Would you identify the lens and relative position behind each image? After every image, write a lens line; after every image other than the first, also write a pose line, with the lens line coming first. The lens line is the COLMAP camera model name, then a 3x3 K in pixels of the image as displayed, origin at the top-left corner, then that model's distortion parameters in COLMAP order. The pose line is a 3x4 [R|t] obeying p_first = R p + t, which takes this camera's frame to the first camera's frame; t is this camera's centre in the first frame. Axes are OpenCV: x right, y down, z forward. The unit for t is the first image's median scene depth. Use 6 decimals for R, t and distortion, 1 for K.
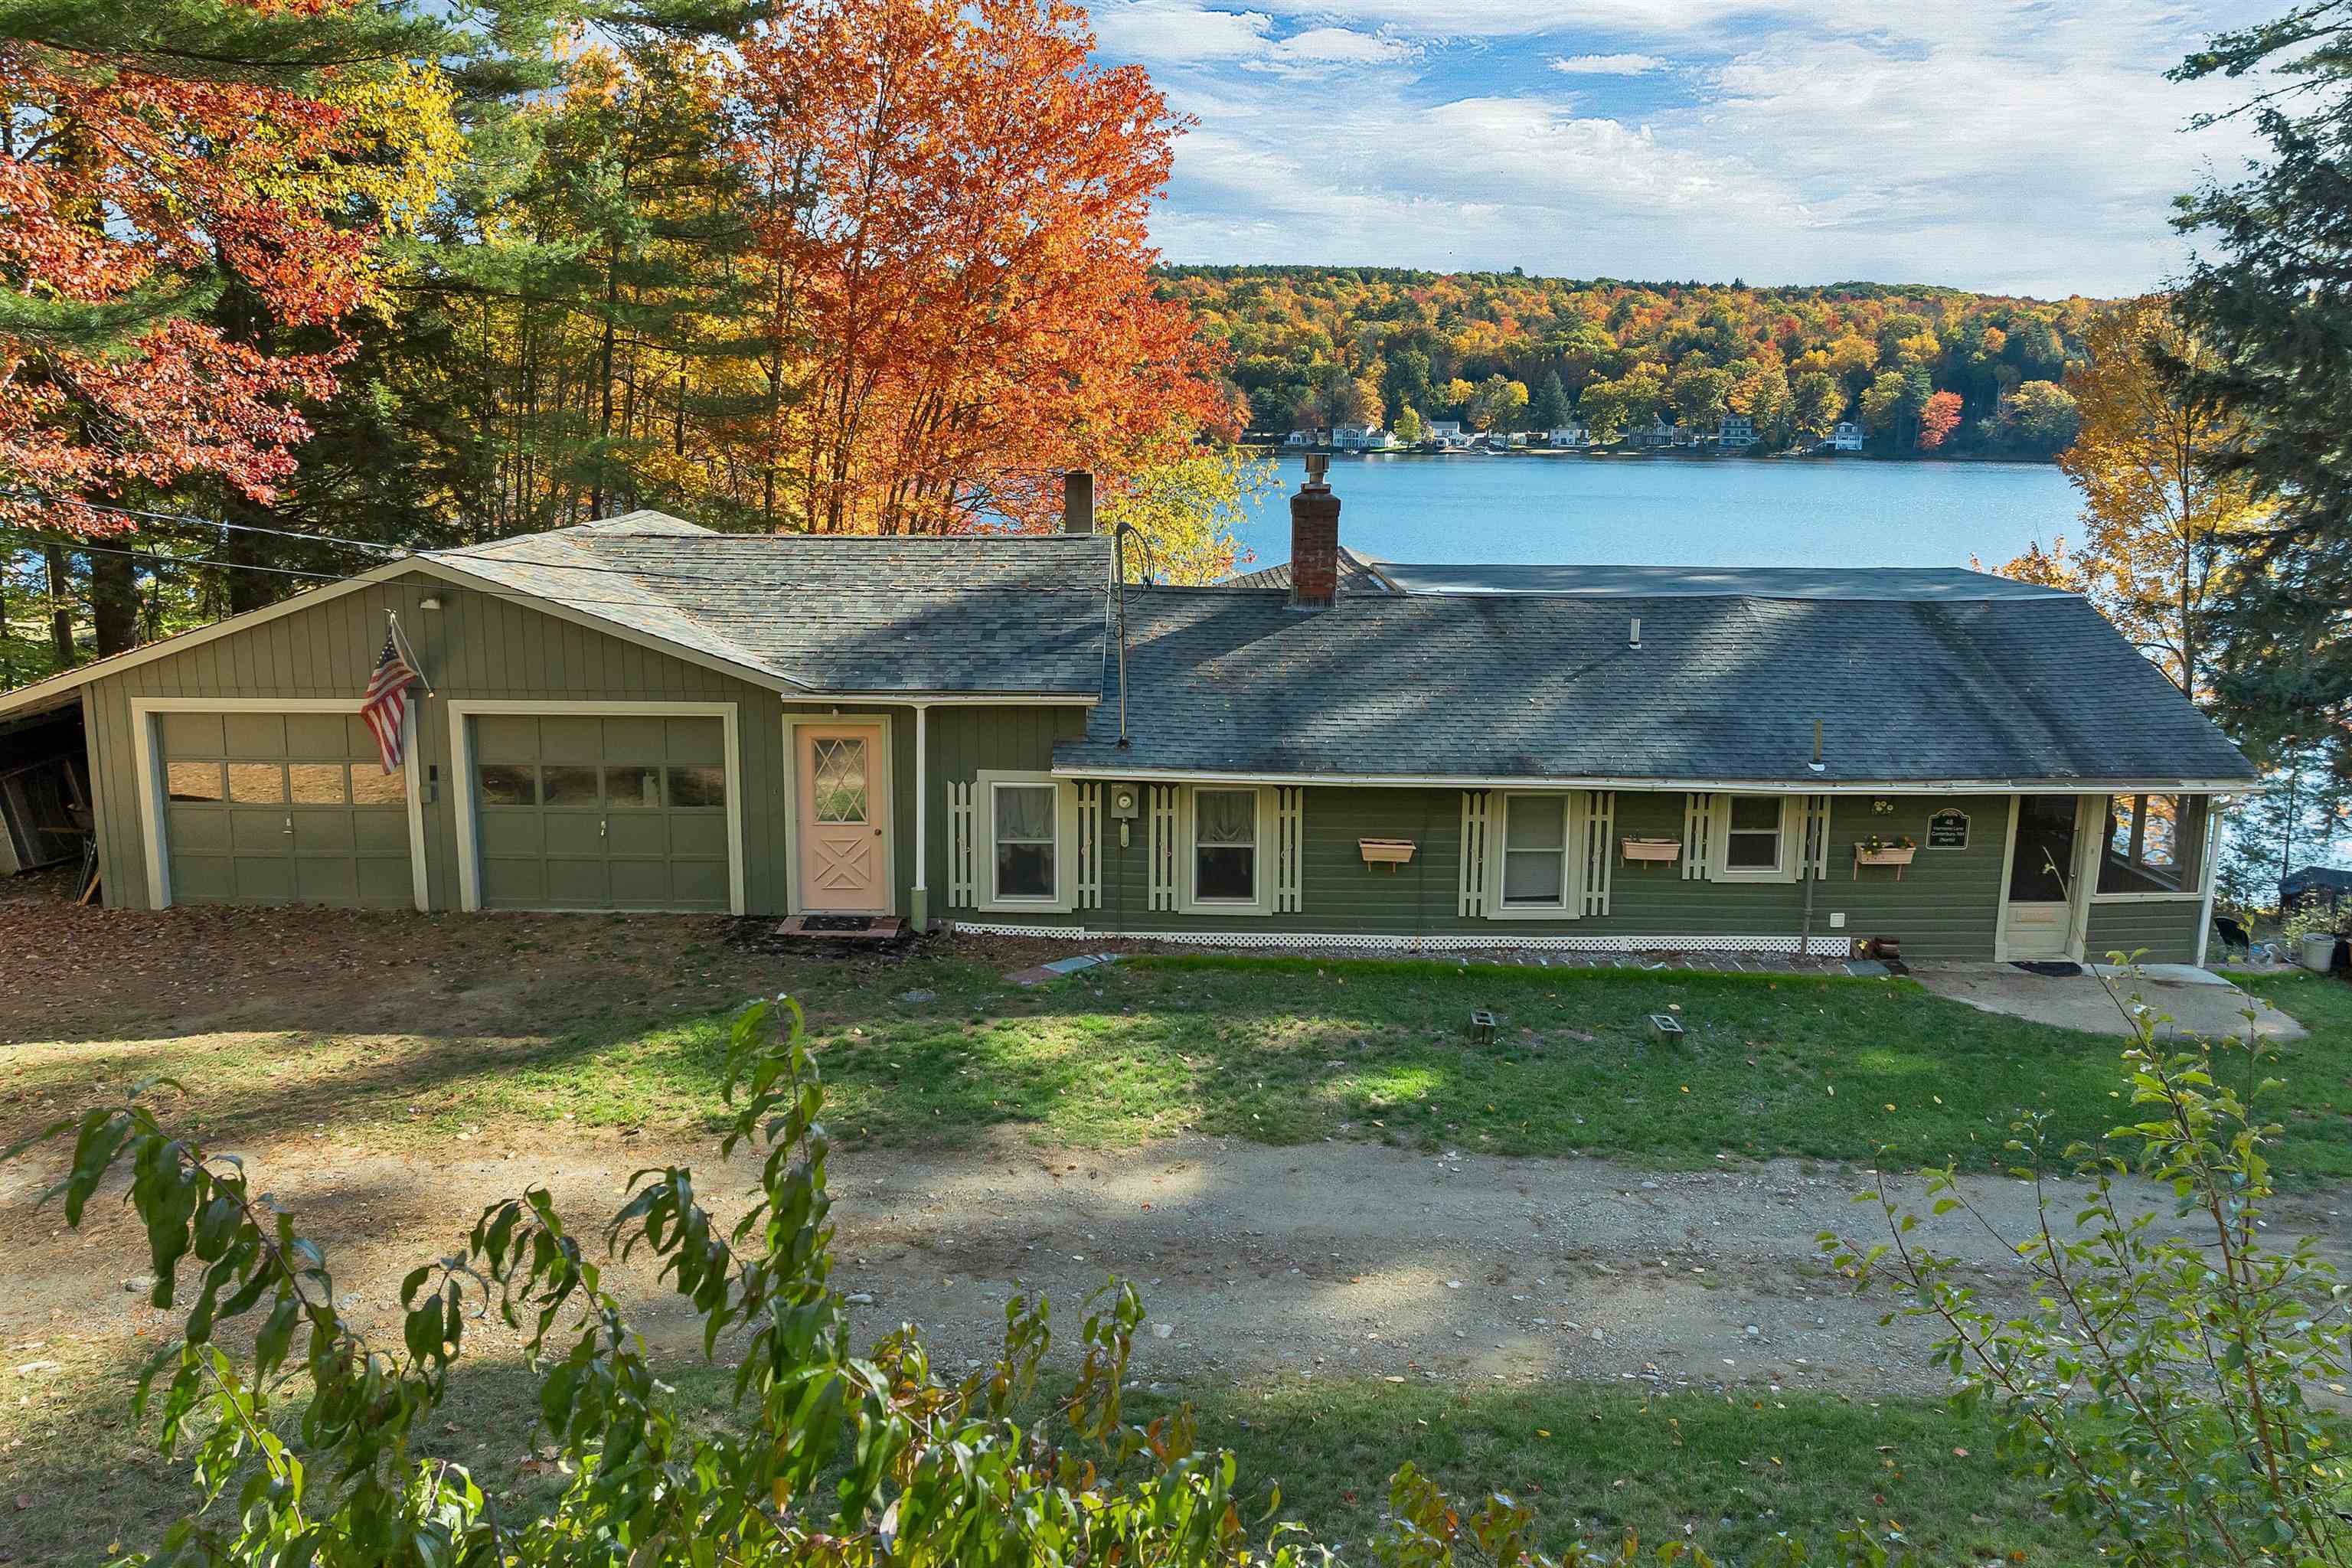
lens RADIAL K [[1658.9, 0, 1176.0], [0, 1658.9, 784.0], [0, 0, 1]] dist [-0.012931, -0.006776]
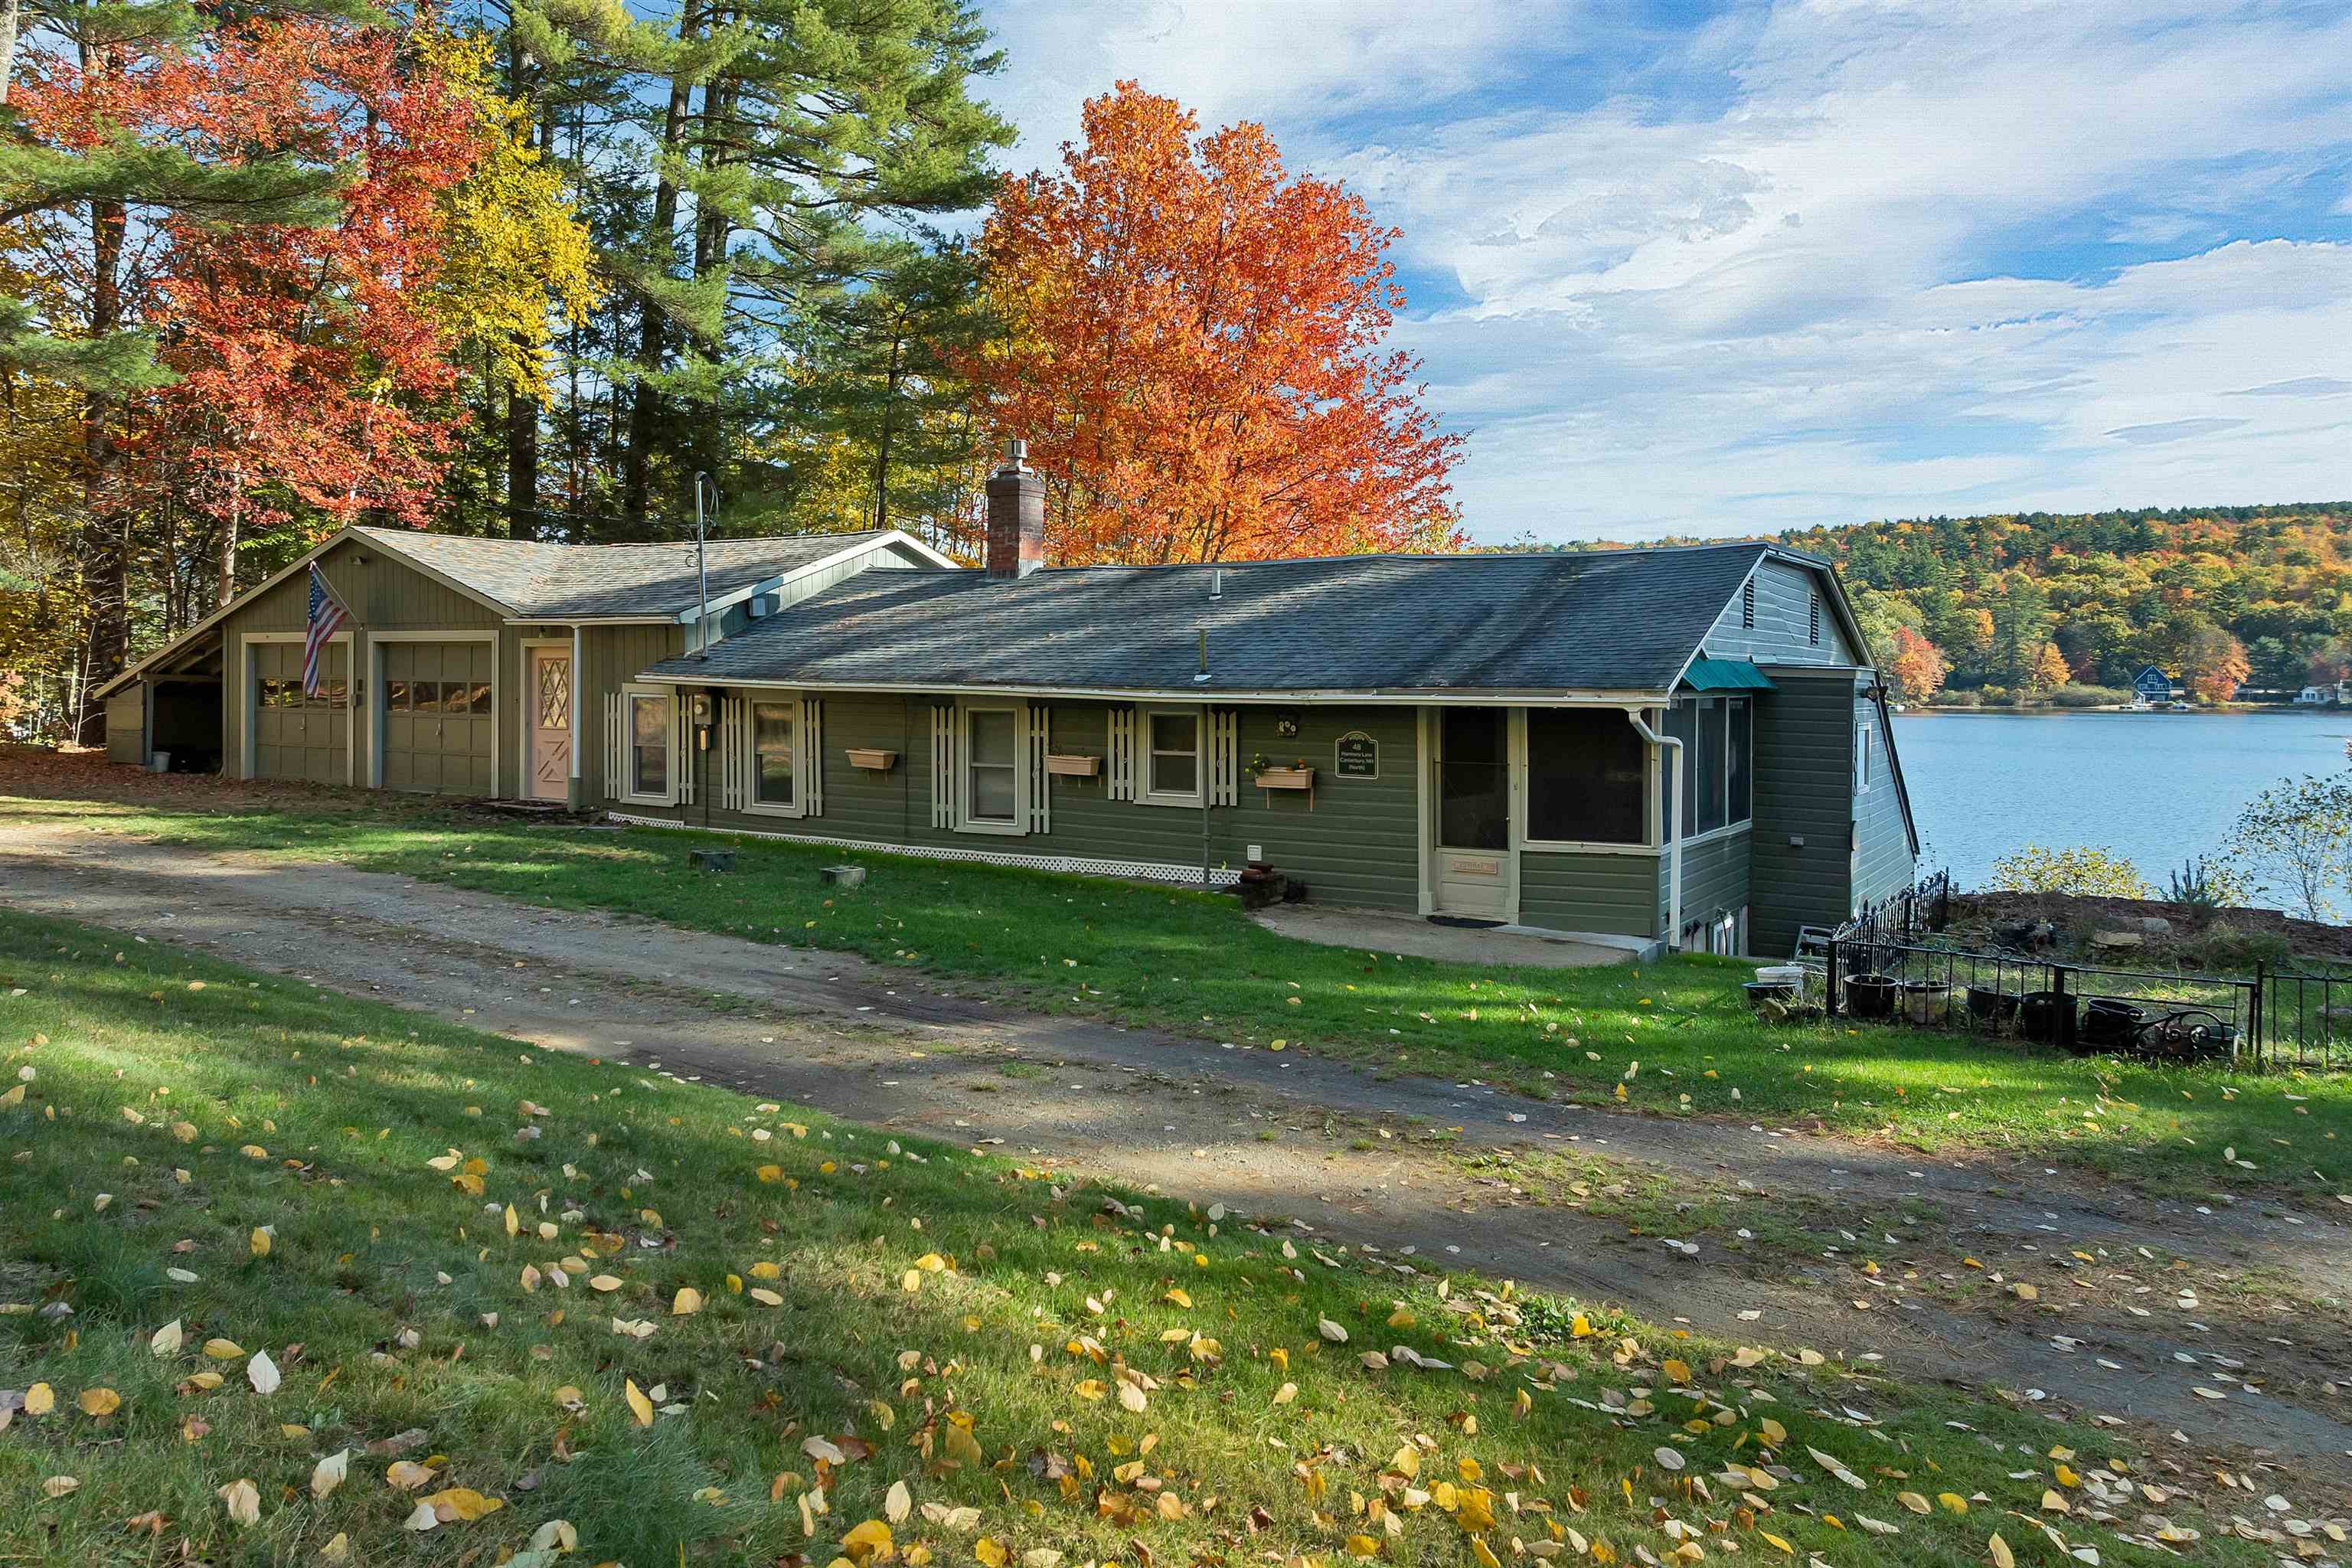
lens RADIAL K [[1658.9, 0, 1176.0], [0, 1658.9, 784.0], [0, 0, 1]] dist [-0.012931, -0.006776]
pose [[0.849107, 0.034126, -0.527118, 0.849455], [-0.115359, 0.985803, -0.122005, 0.162236], [0.515471, 0.164402, 0.840988, 0.191455]]
